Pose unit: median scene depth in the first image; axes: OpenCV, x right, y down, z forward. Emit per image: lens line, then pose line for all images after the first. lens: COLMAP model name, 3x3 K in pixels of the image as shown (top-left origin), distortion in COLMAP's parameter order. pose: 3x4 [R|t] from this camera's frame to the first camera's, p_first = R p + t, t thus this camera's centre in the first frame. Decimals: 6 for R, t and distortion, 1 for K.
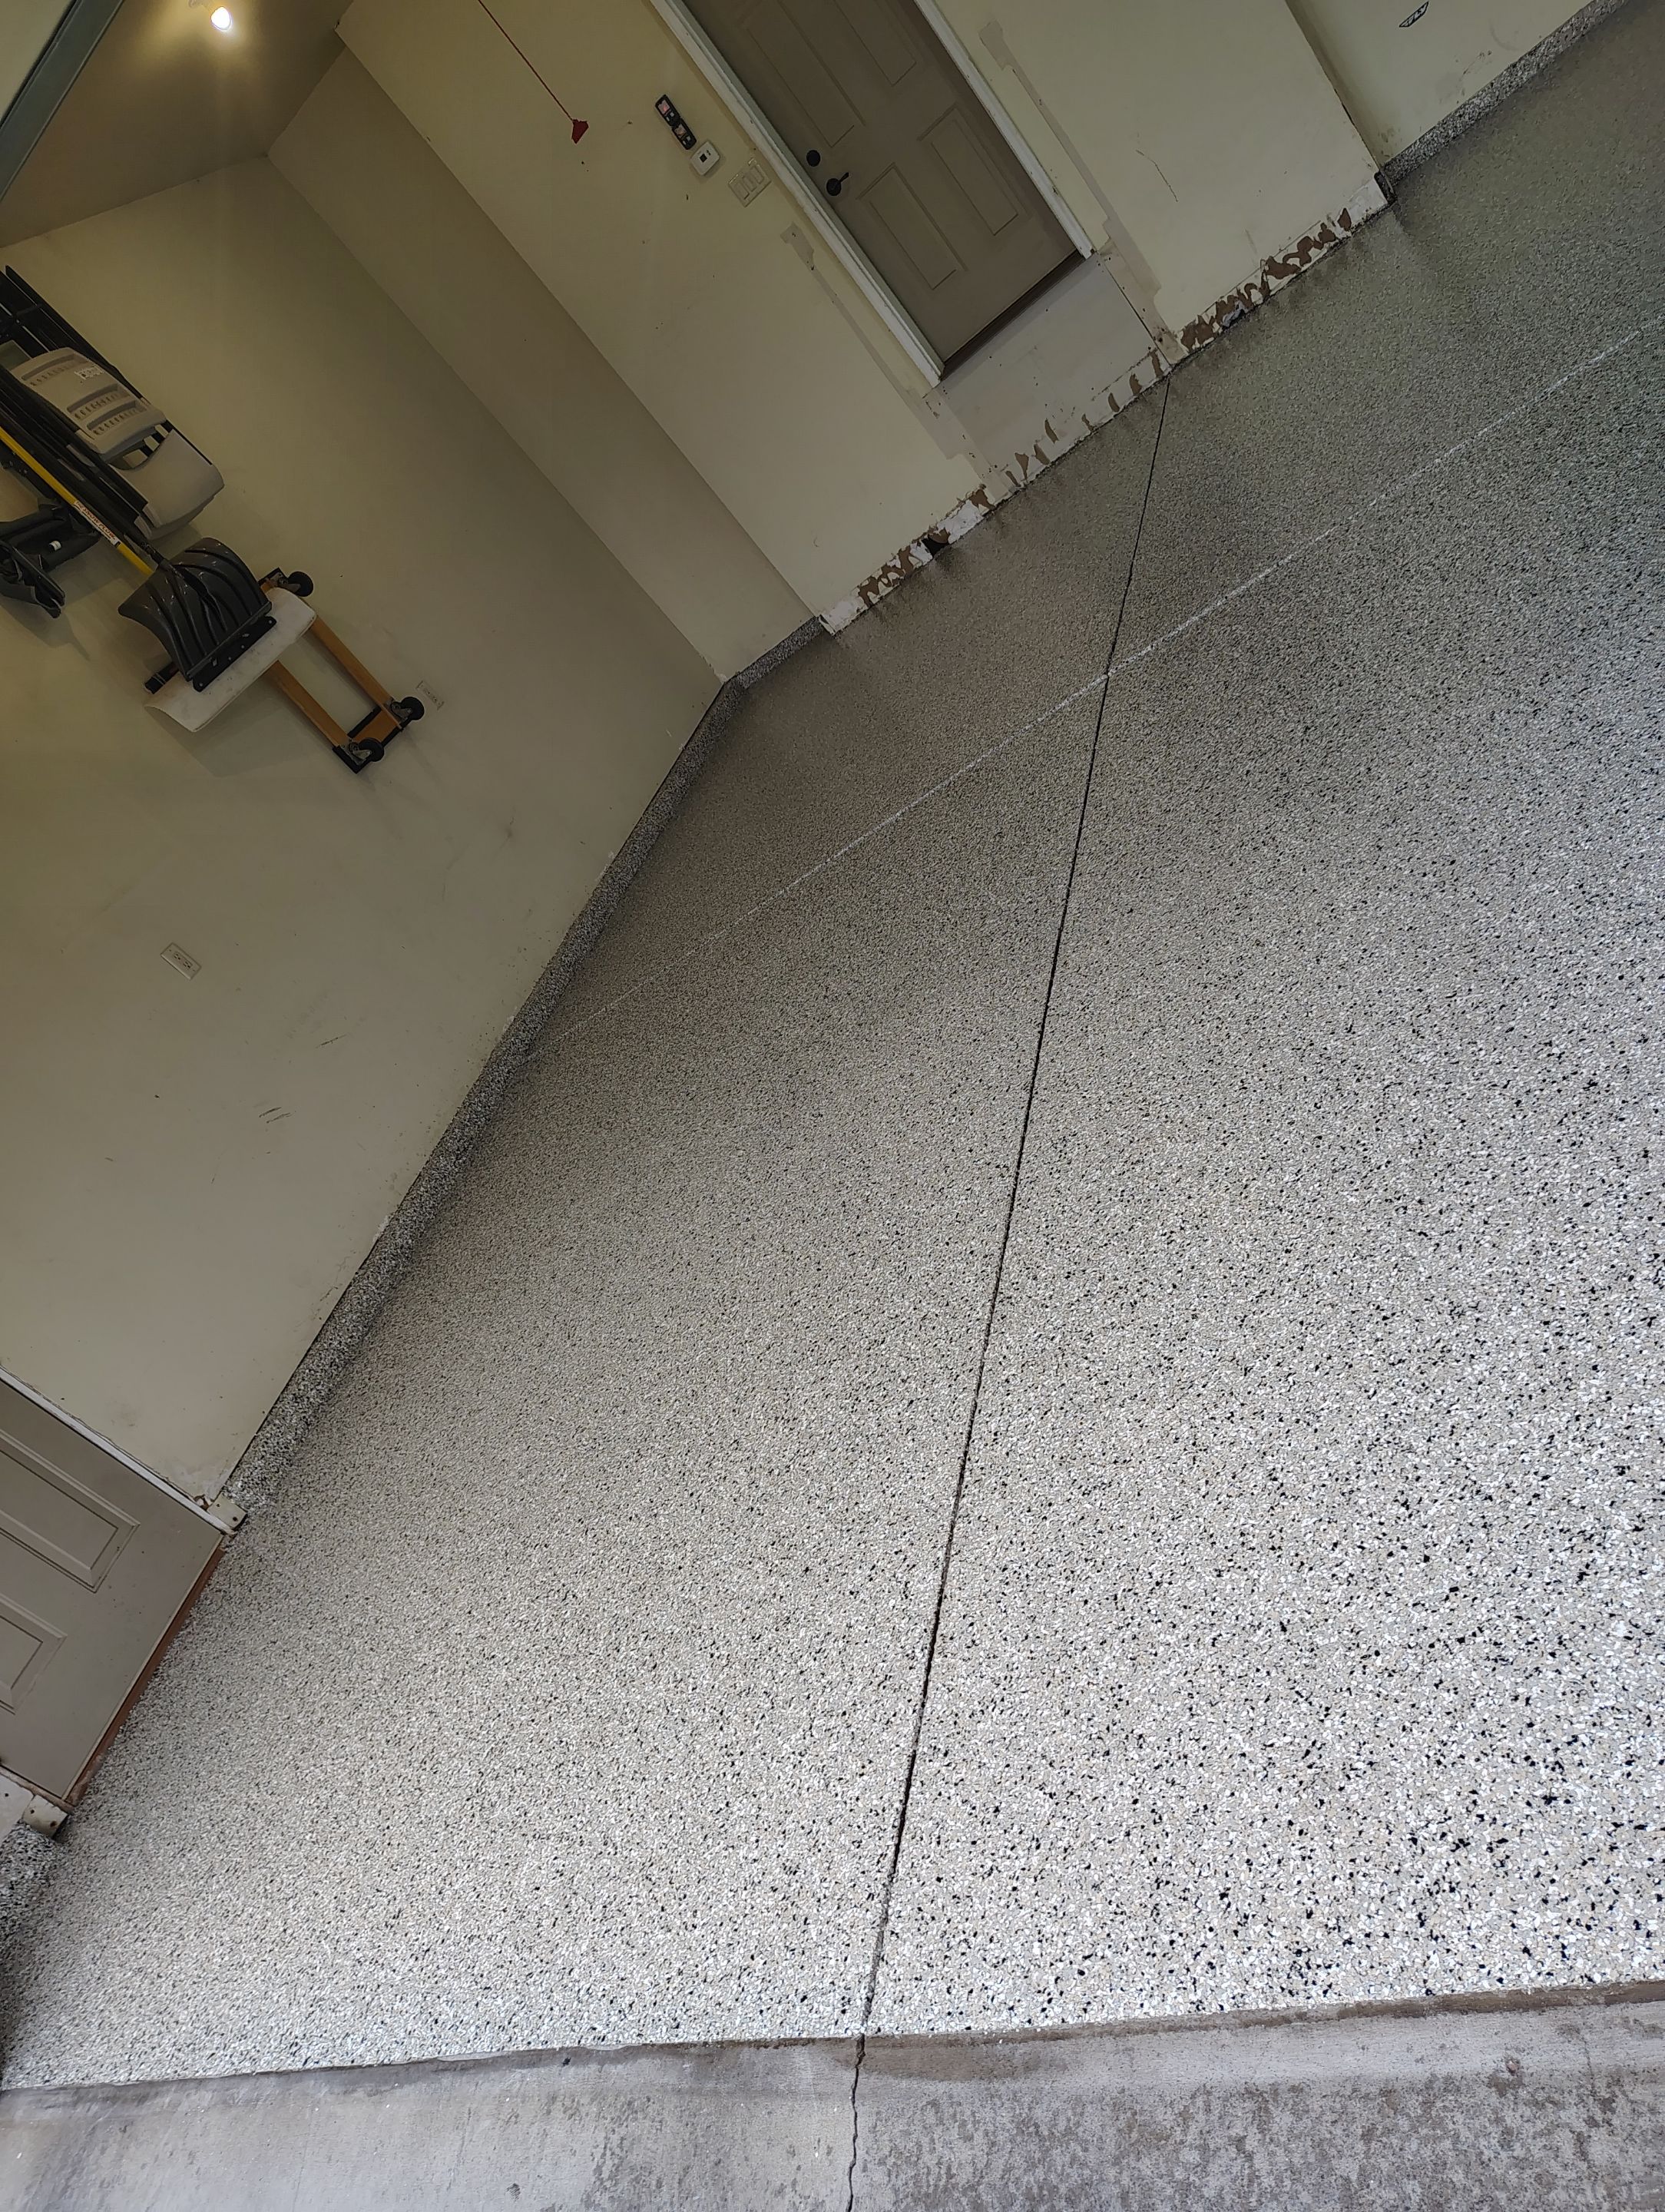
lens RADIAL K [[1518.9, 0, 864.5], [0, 1518.9, 1117.0], [0, 0, 1]] dist [0.035297, -0.054988]
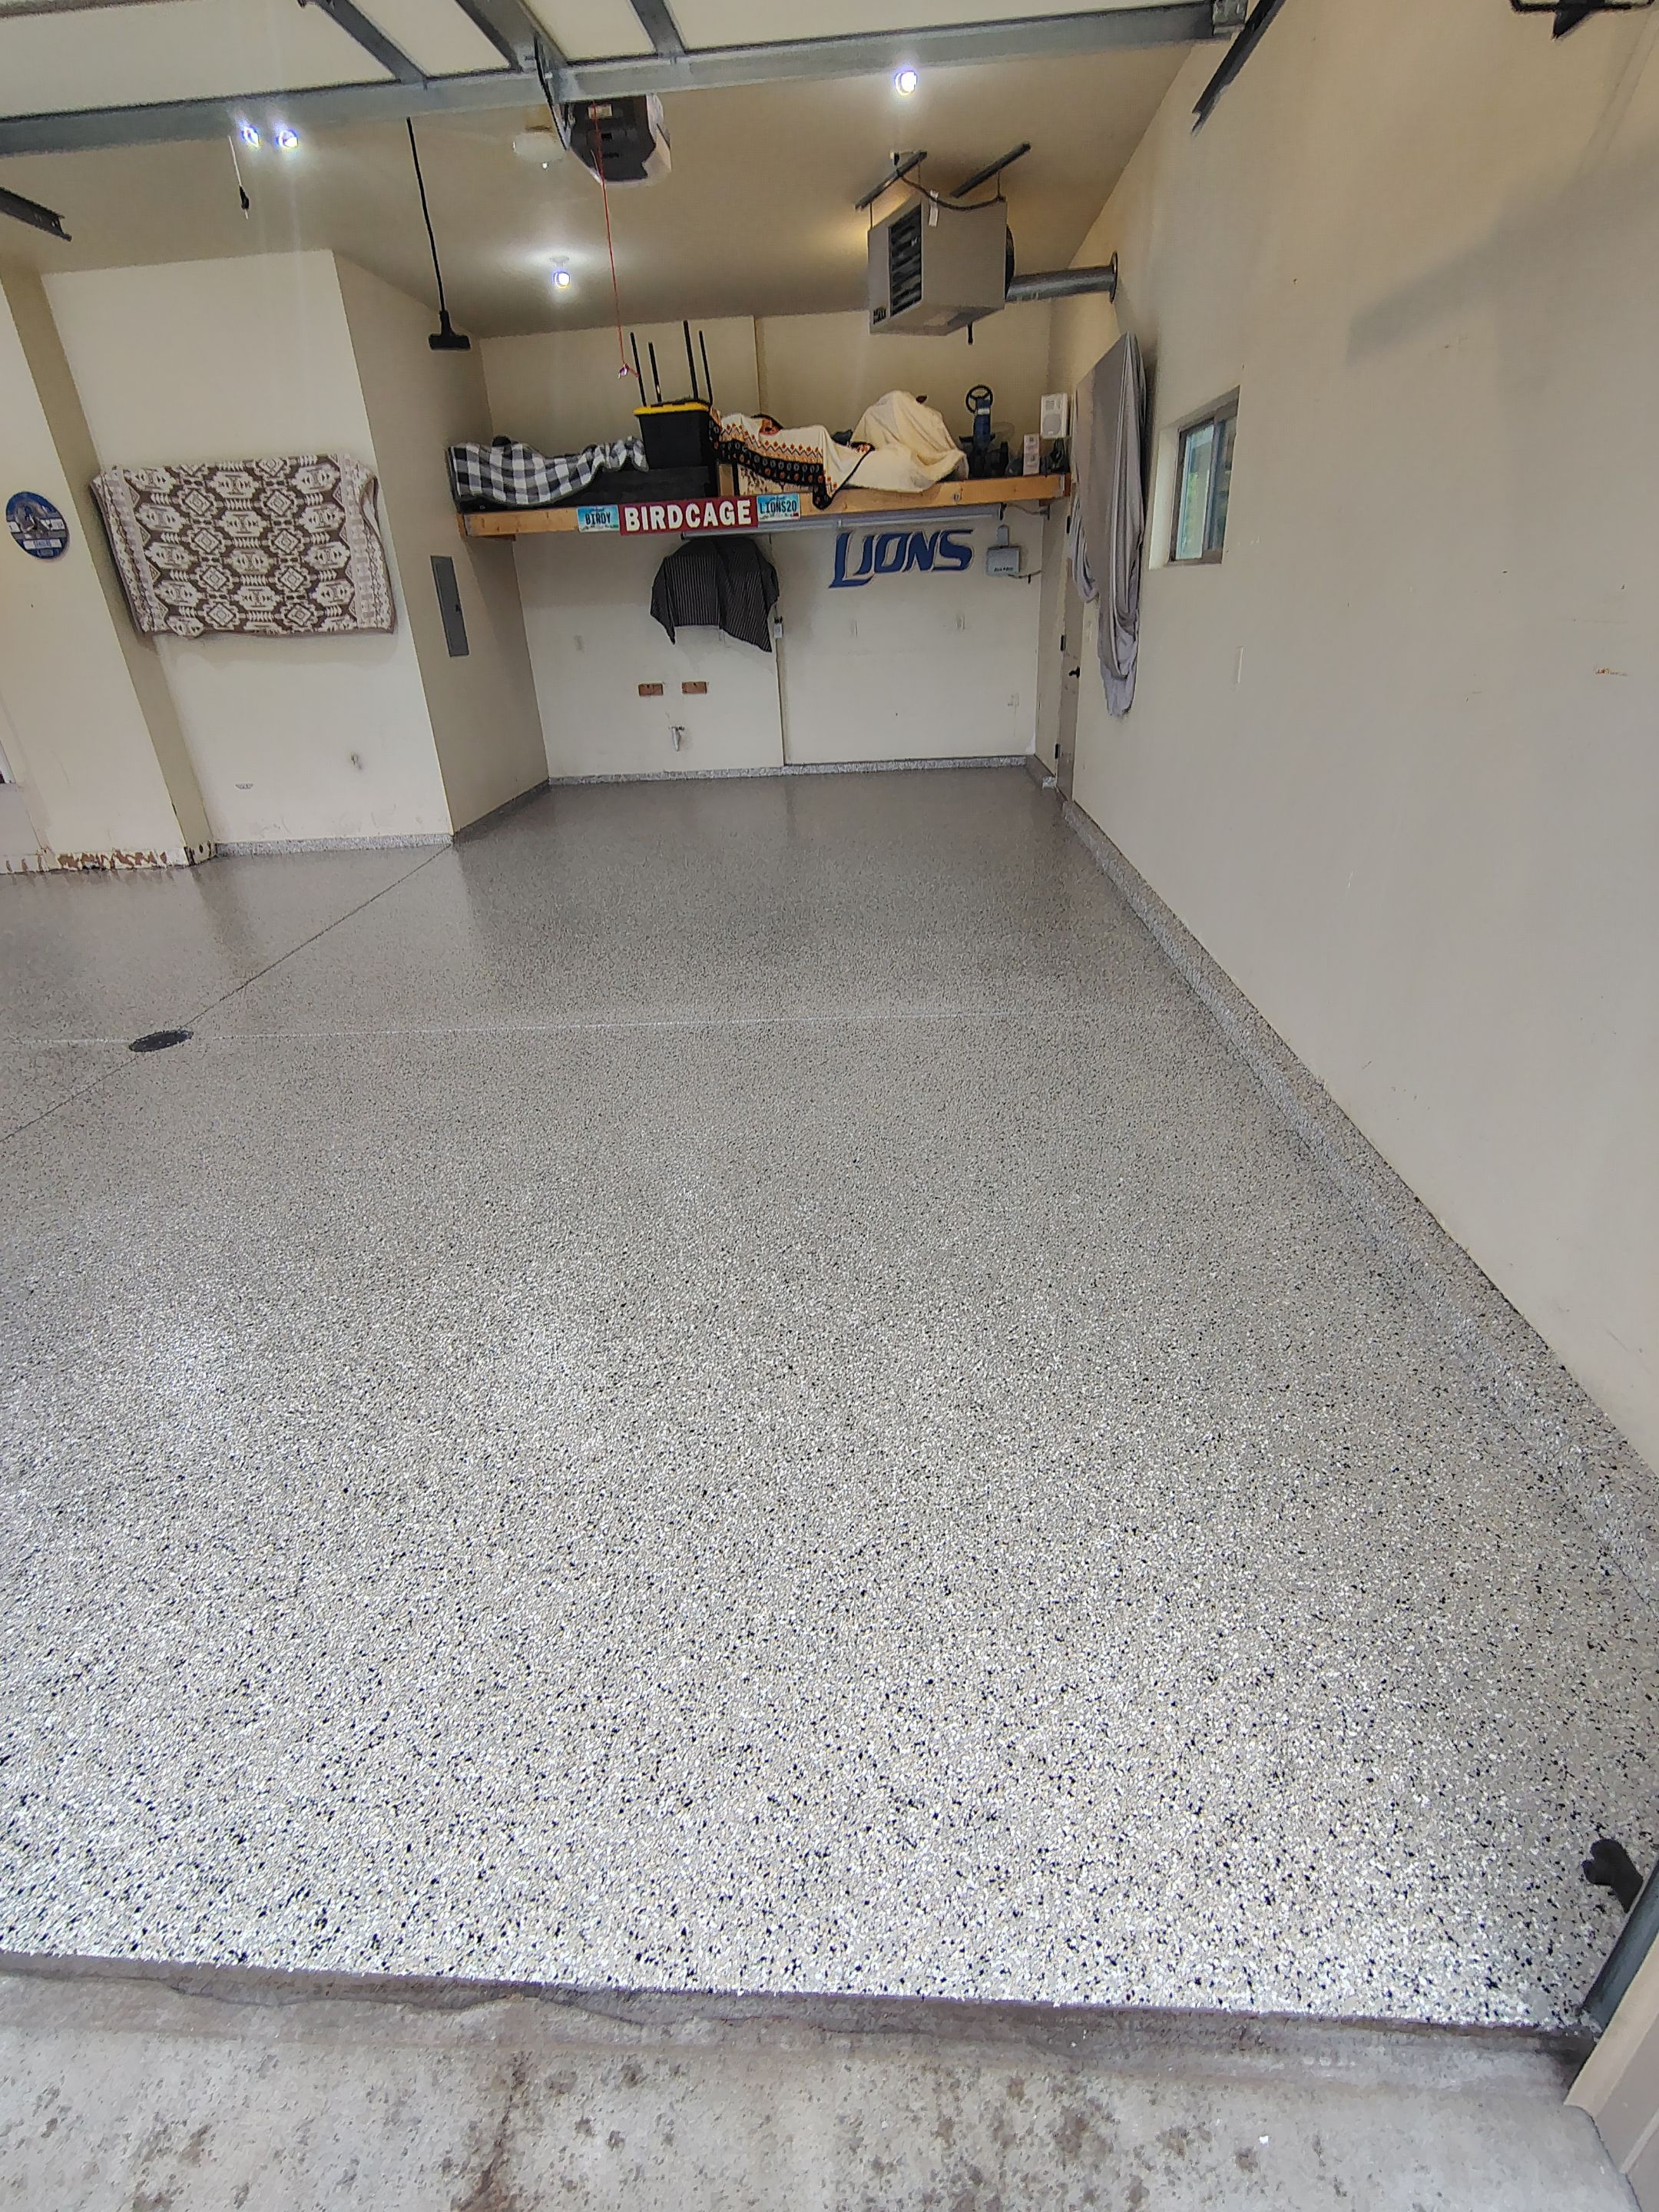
lens RADIAL K [[1021.9, 0, 831.1], [0, 1021.9, 1108.4], [0, 0, 1]] dist [-0.013068, 0.005985]
pose [[0.784835, 0.459834, 0.415435, 1.553130], [-0.389744, 0.887458, -0.246004, -0.992227], [-0.481803, 0.031160, 0.875726, -0.910541]]
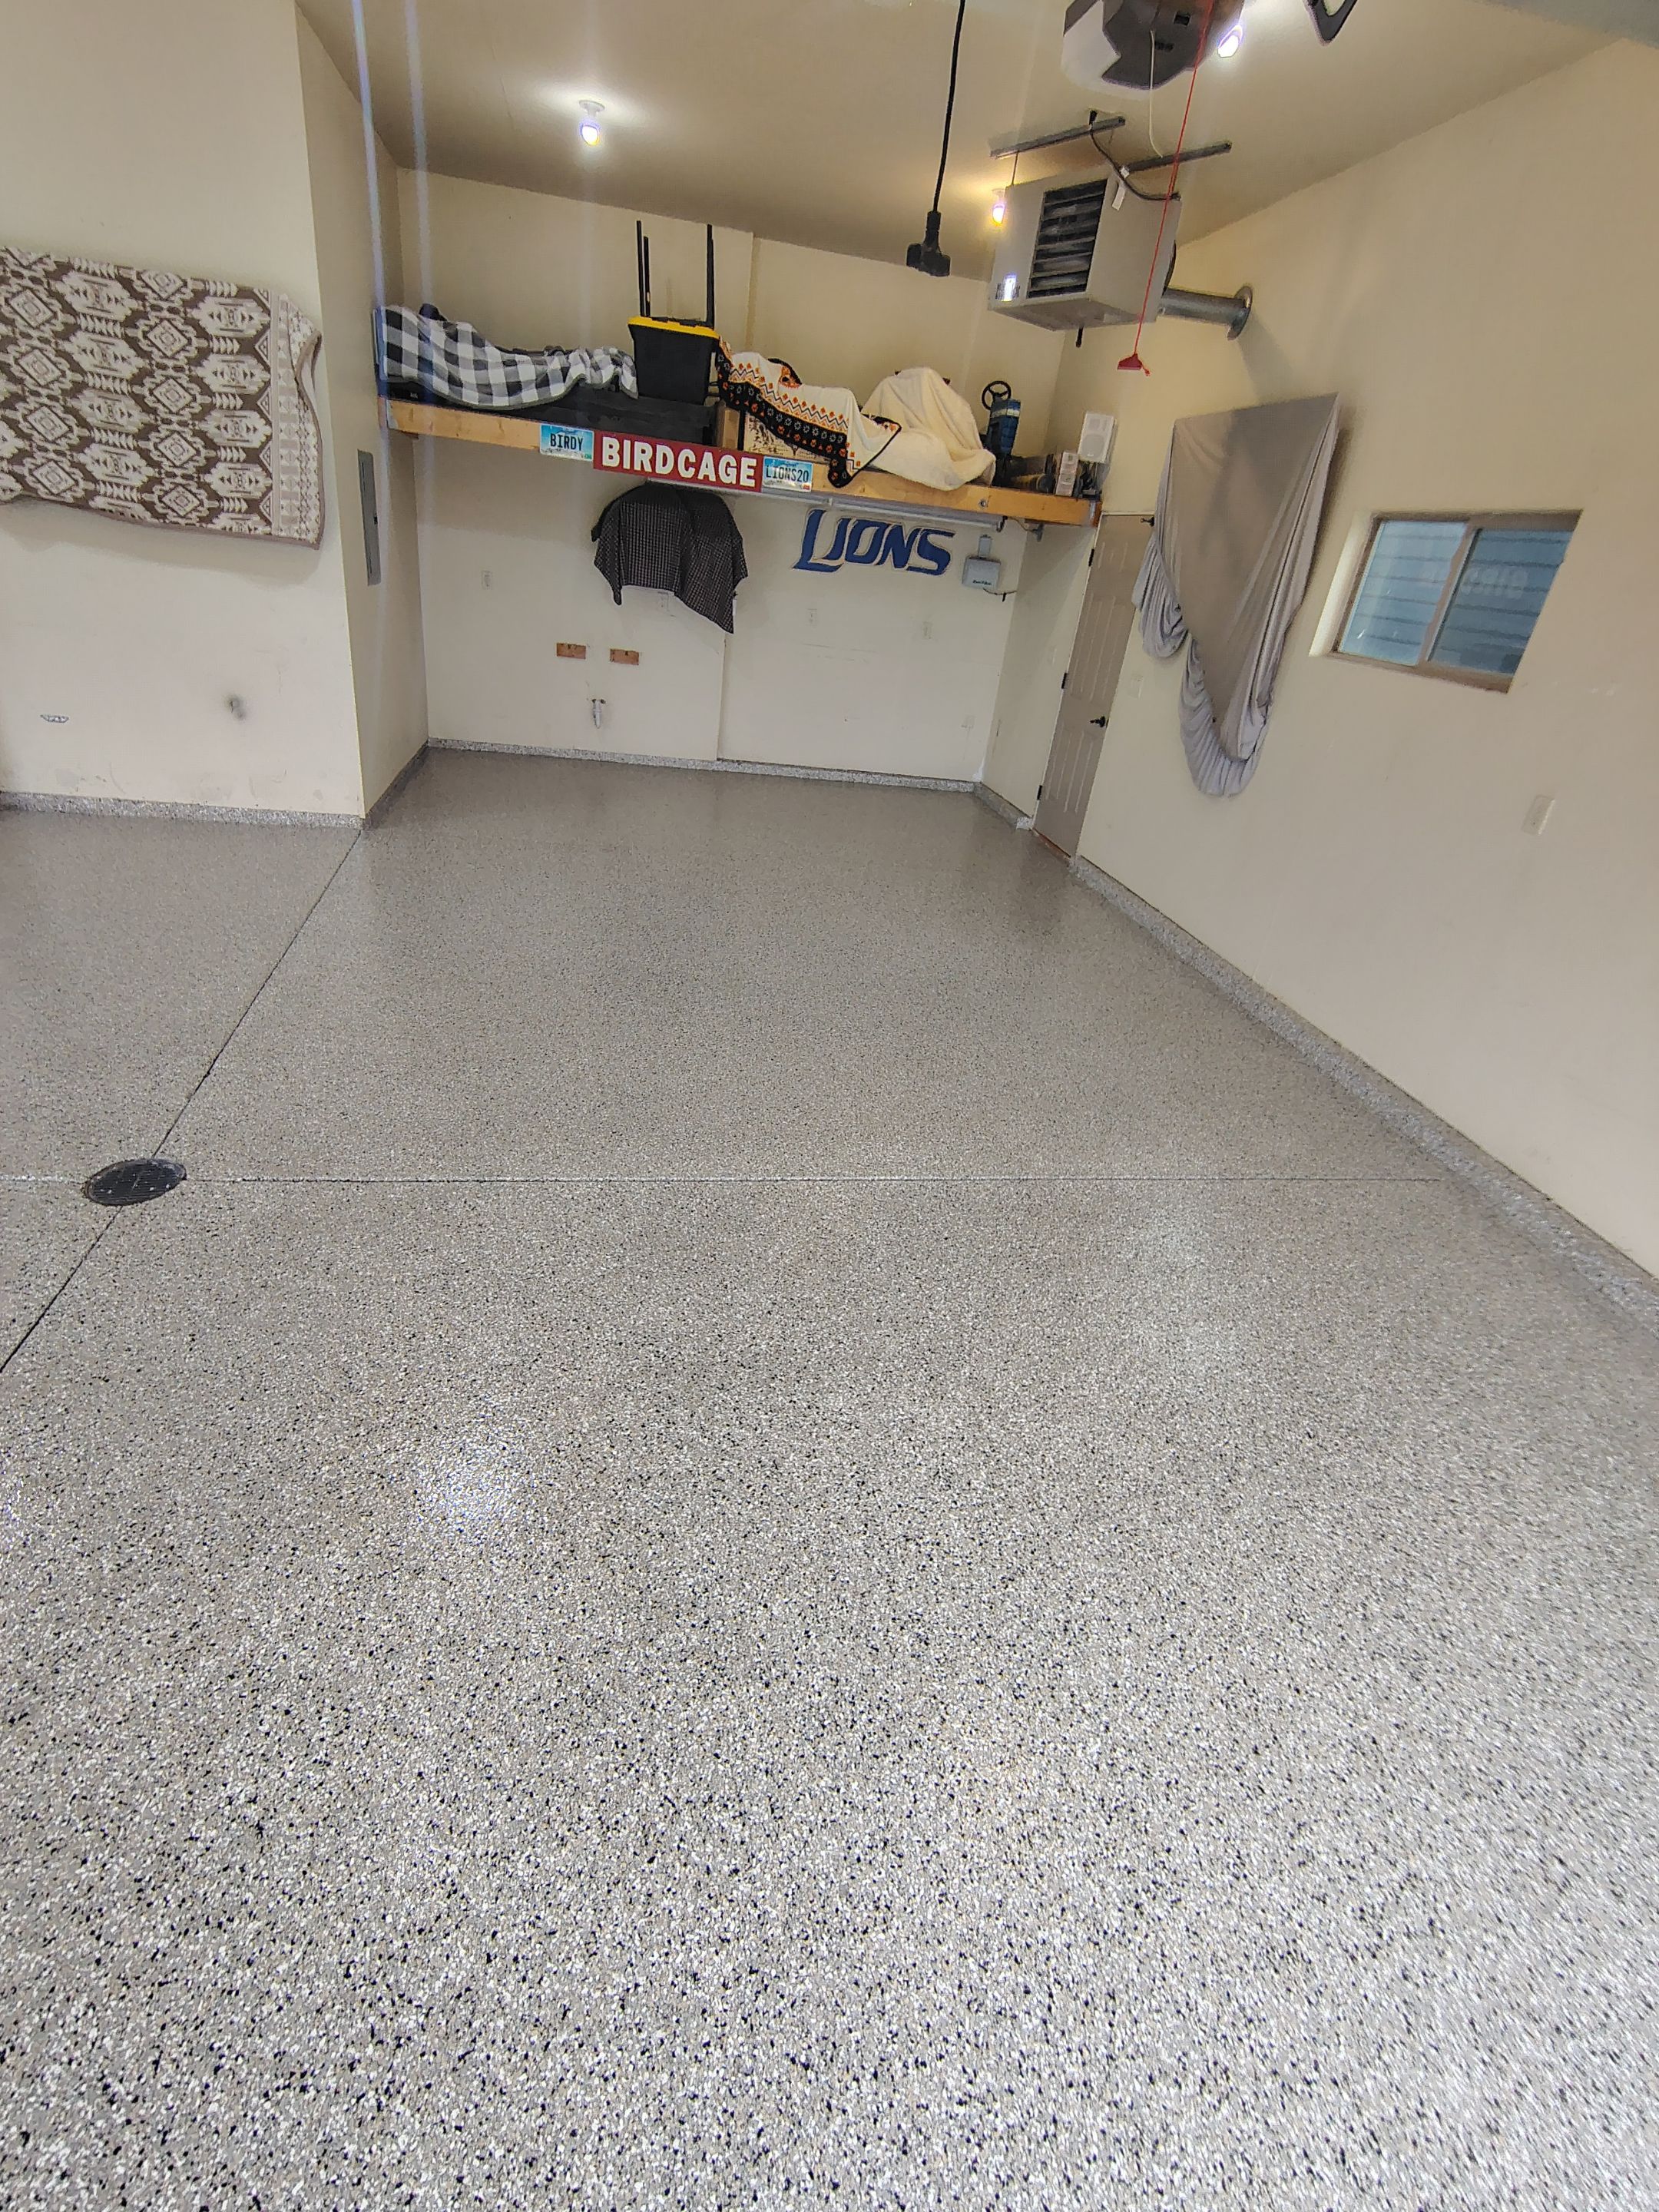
lens RADIAL K [[1029.2, 0, 821.9], [0, 1029.2, 1099.1], [0, 0, 1]] dist [-0.009057, 0.005733]
pose [[0.618961, 0.471683, 0.628015, 0.996371], [-0.347381, 0.881536, -0.319721, -1.061647], [-0.704424, -0.020266, 0.709490, -0.140050]]
